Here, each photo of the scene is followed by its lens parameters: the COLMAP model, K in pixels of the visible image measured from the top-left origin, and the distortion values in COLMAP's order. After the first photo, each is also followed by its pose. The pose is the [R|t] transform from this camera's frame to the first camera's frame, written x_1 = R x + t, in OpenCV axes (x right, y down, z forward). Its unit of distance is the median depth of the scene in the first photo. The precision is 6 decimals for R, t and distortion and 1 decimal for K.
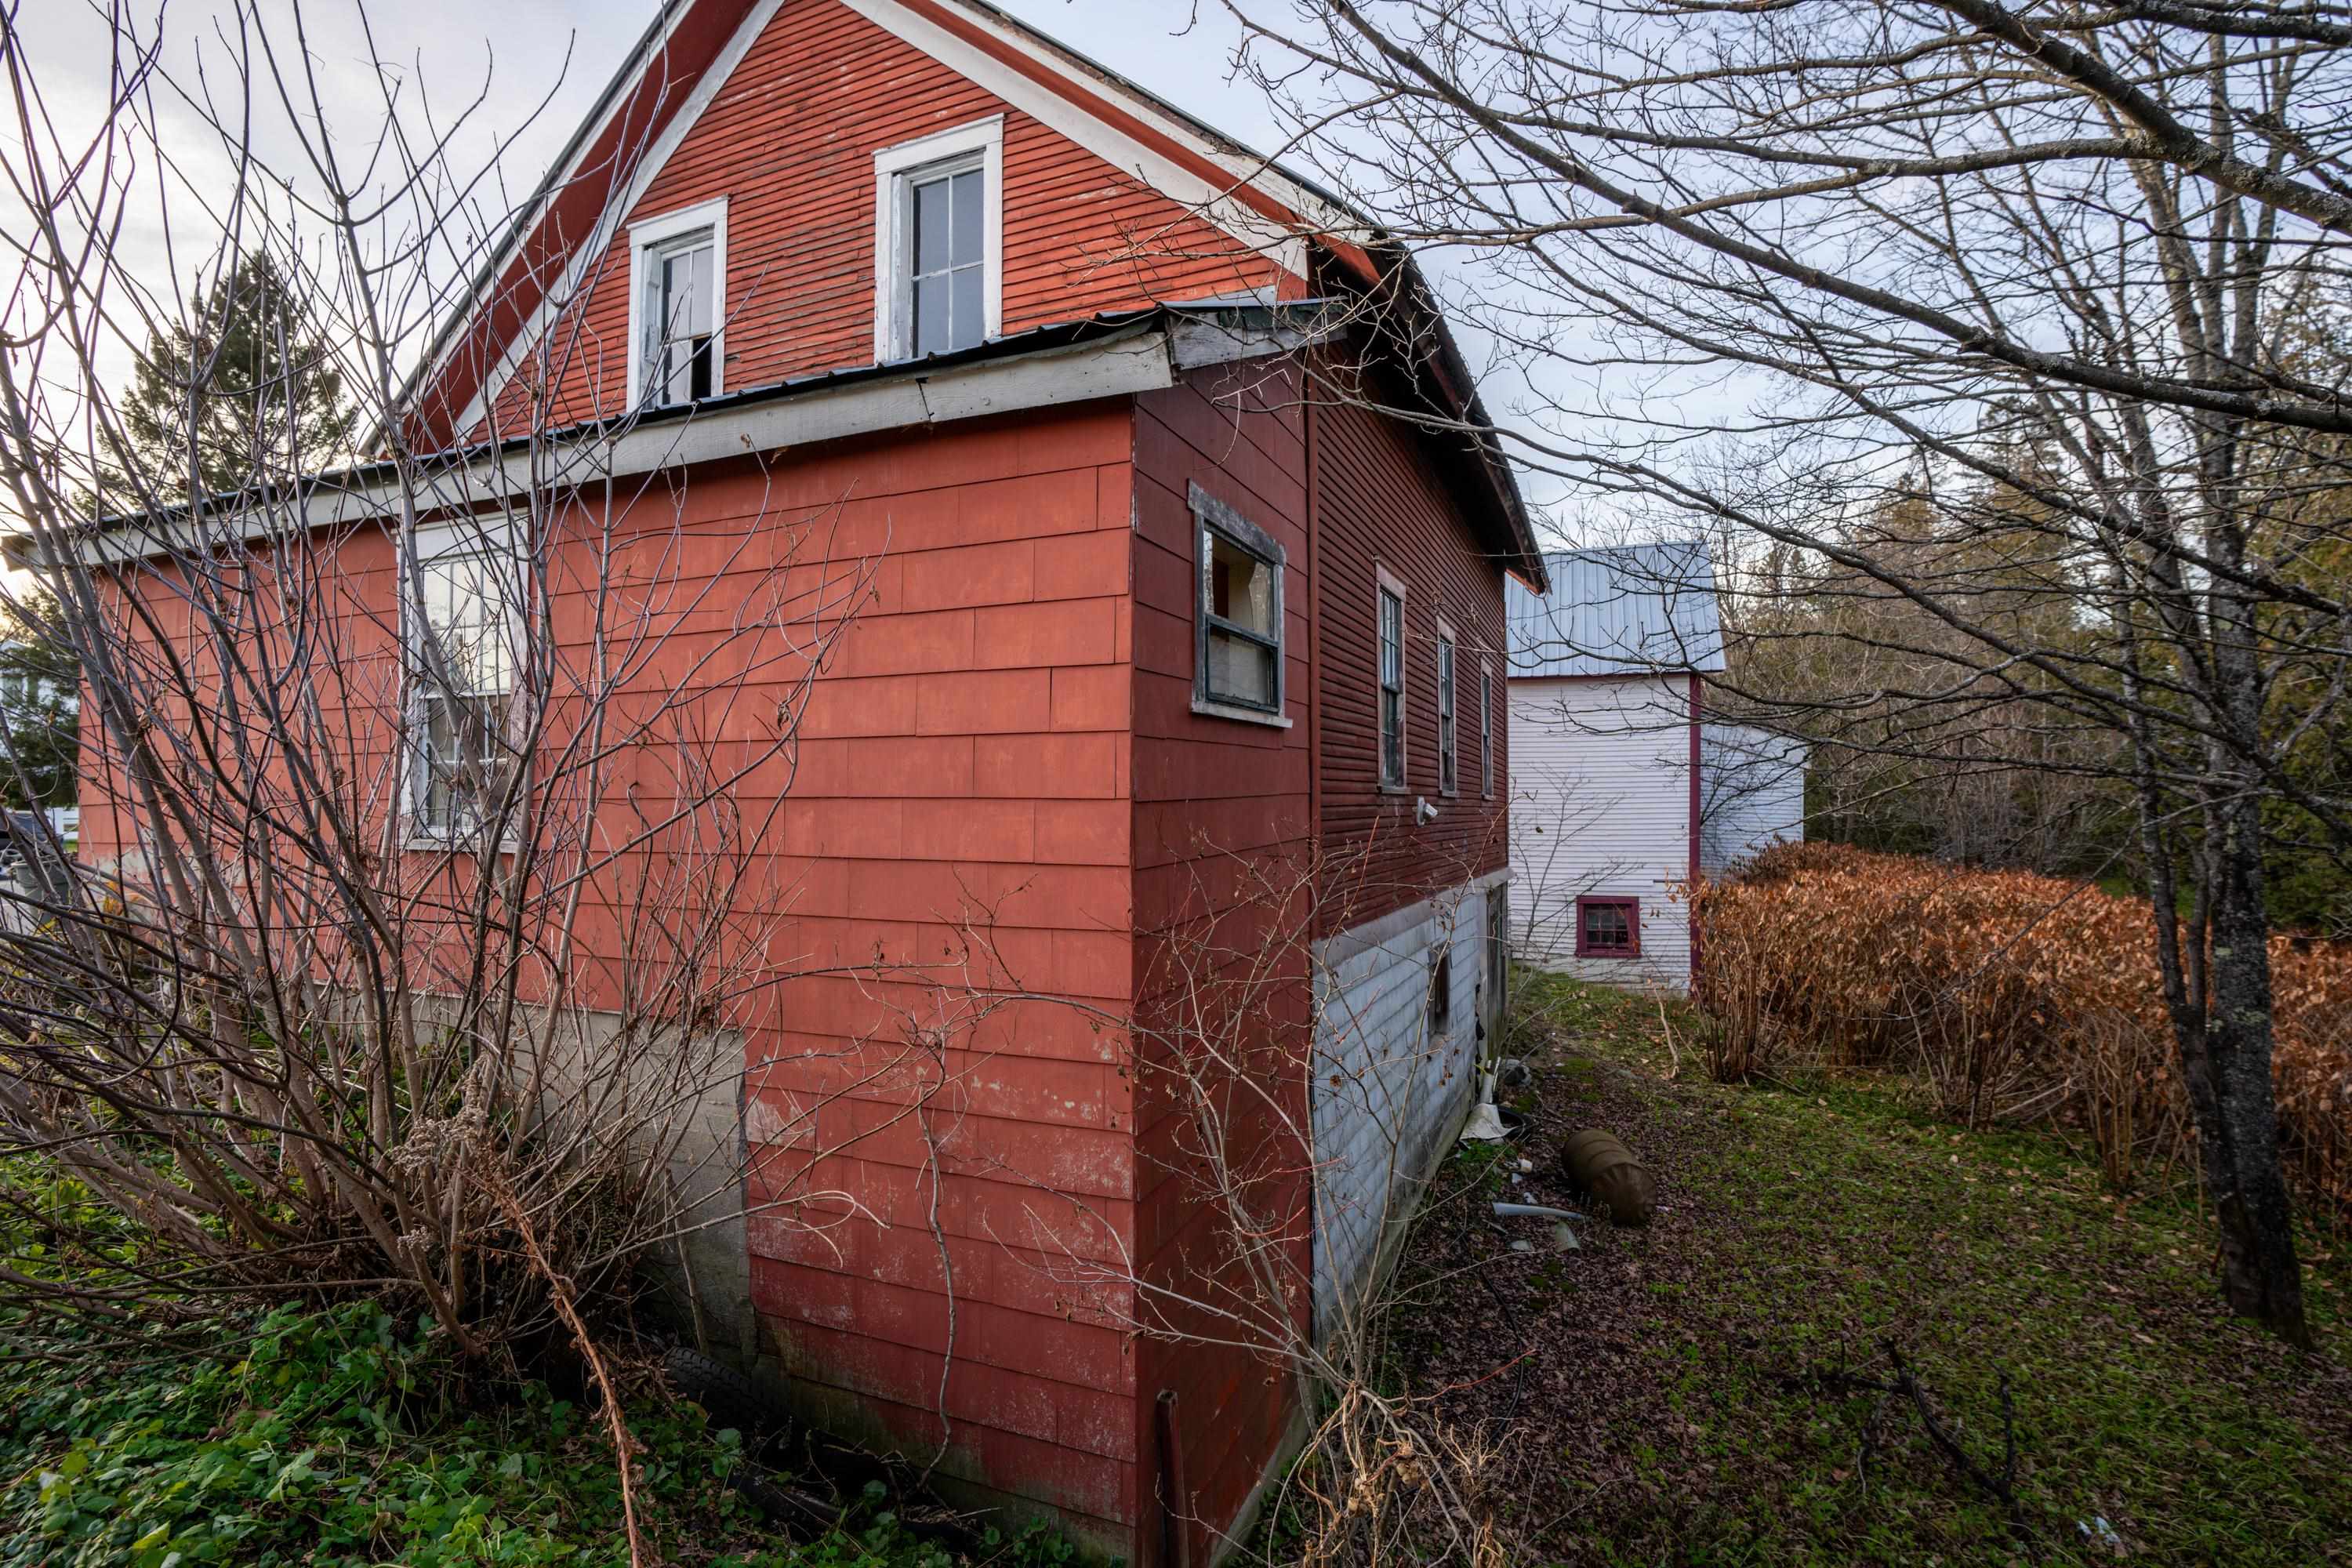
lens RADIAL K [[1124.1, 0, 1176.0], [0, 1124.1, 784.0], [0, 0, 1]] dist [-0.079250, 0.033366]
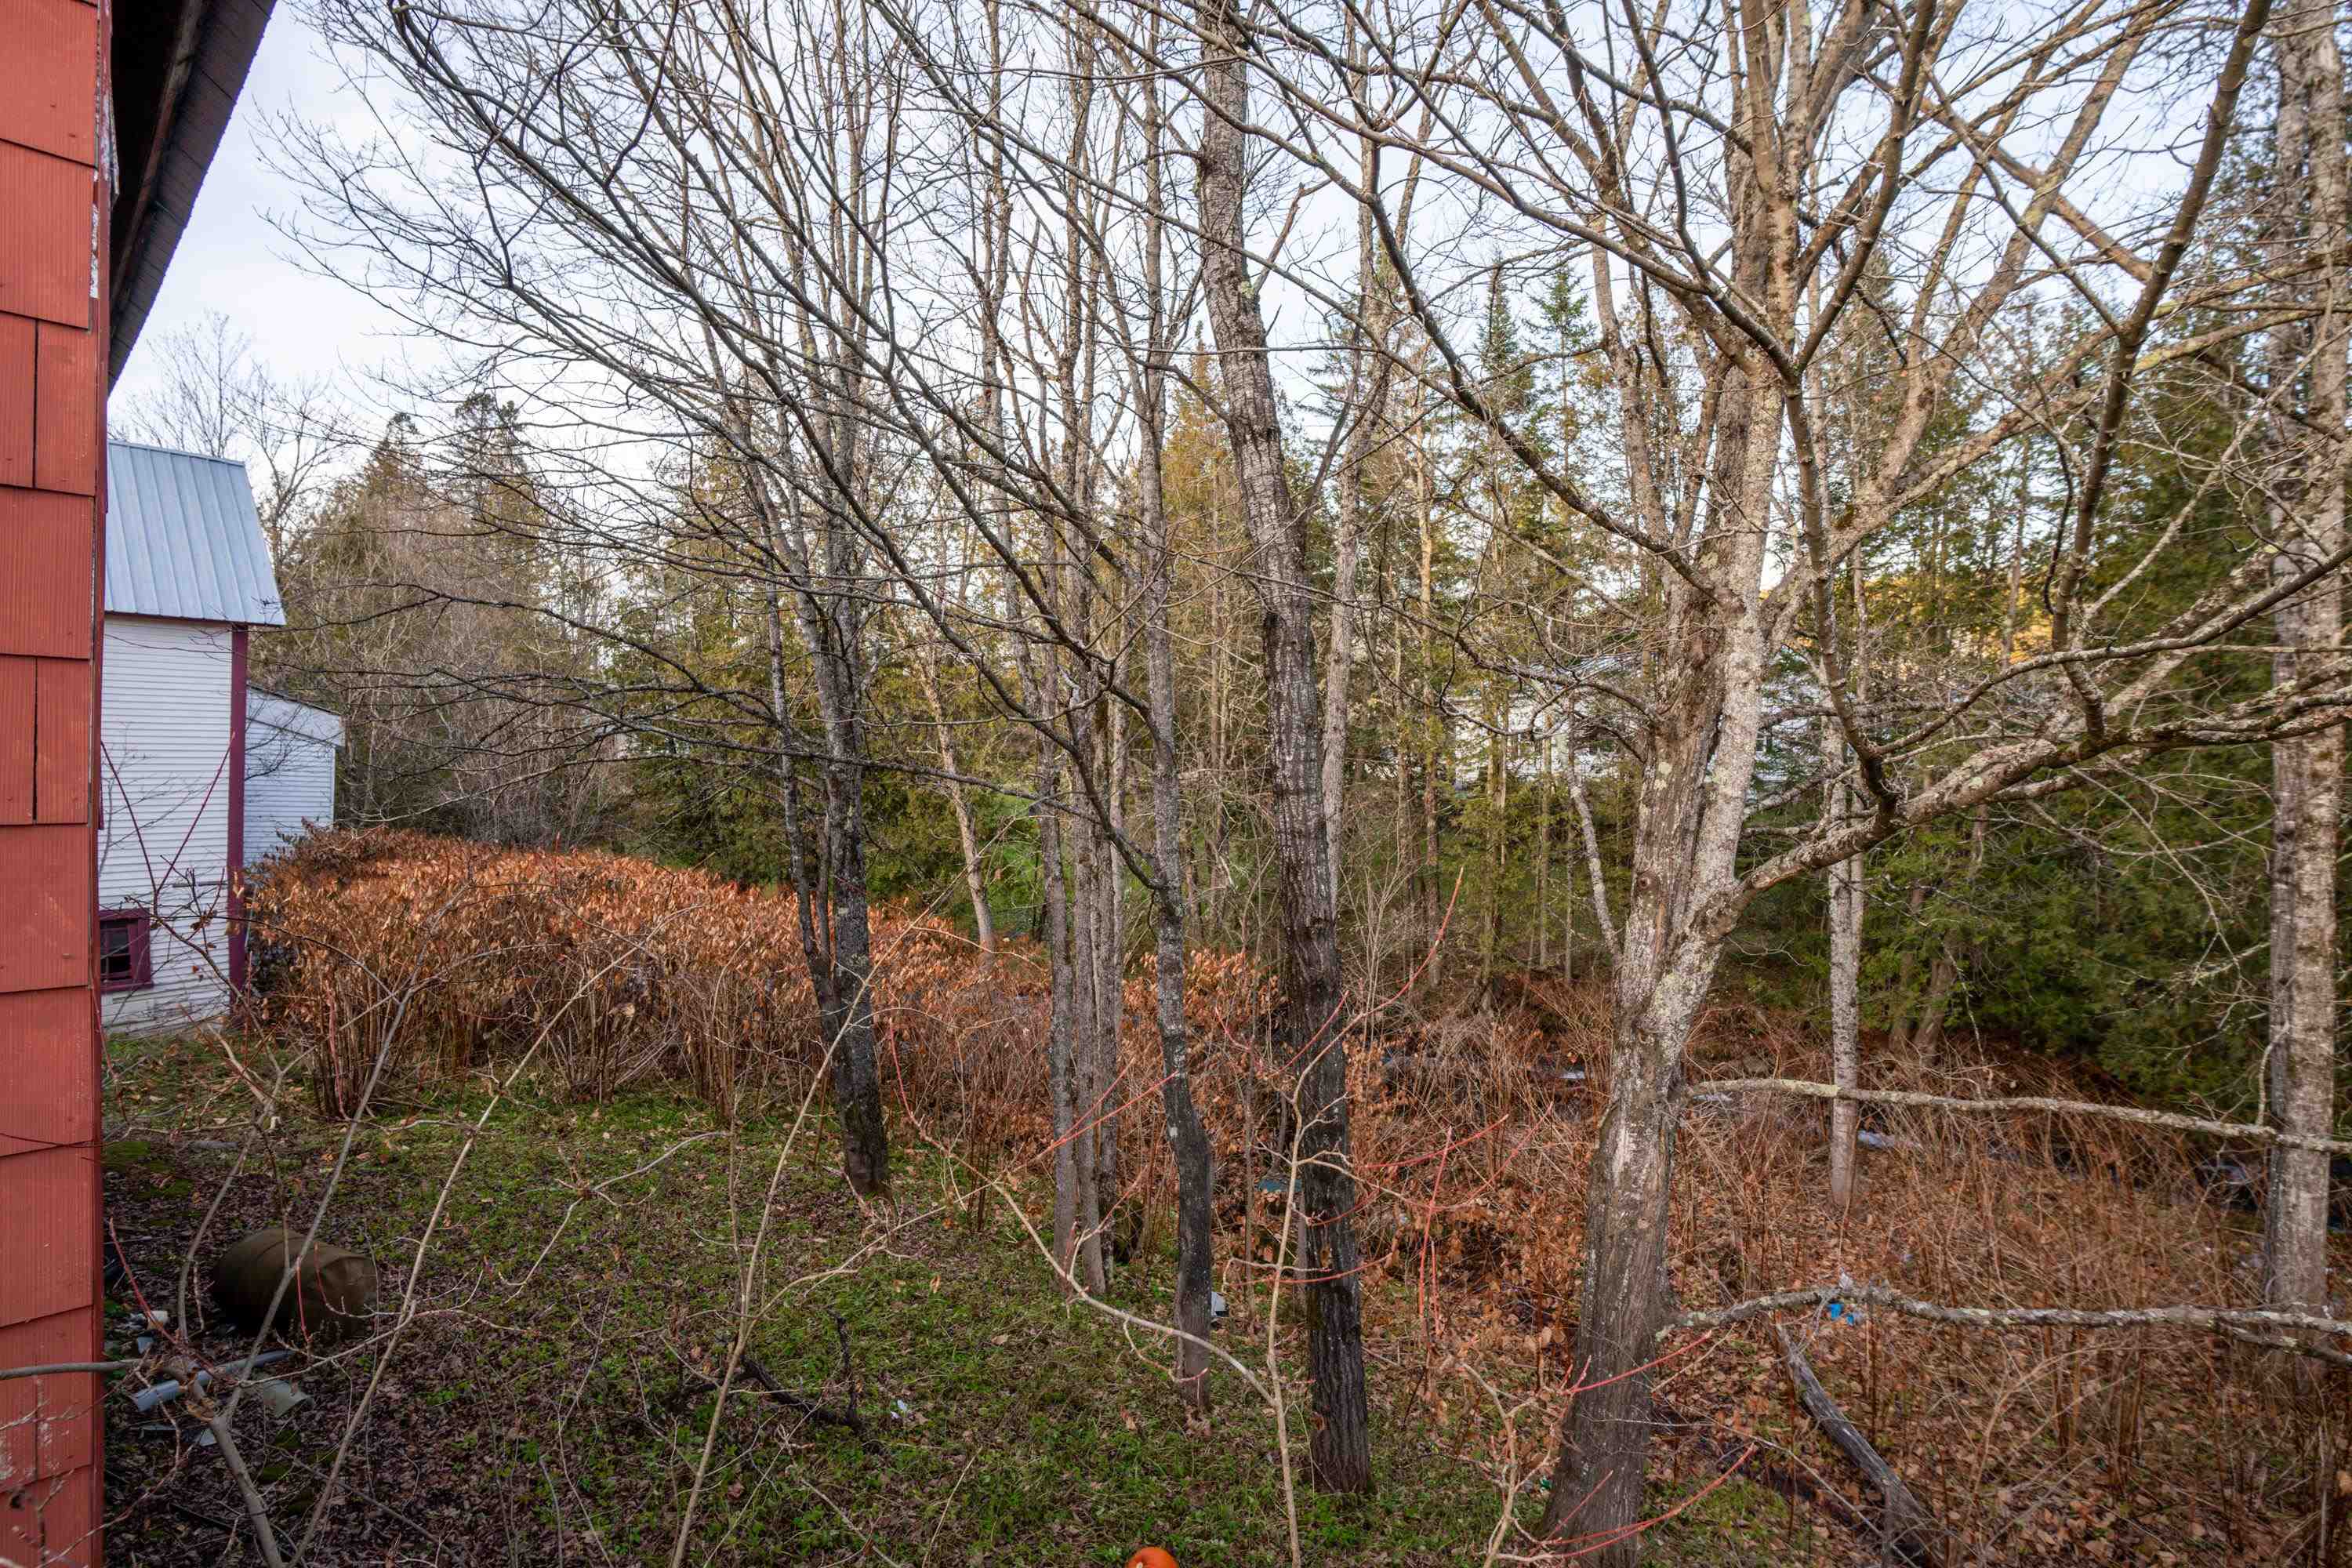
lens RADIAL K [[1124.1, 0, 1176.0], [0, 1124.1, 784.0], [0, 0, 1]] dist [-0.079250, 0.033366]
pose [[0.334297, 0.004314, 0.942458, -0.079104], [-0.021067, 0.999774, 0.002897, -0.001468], [-0.942232, -0.020823, 0.334312, 0.148339]]
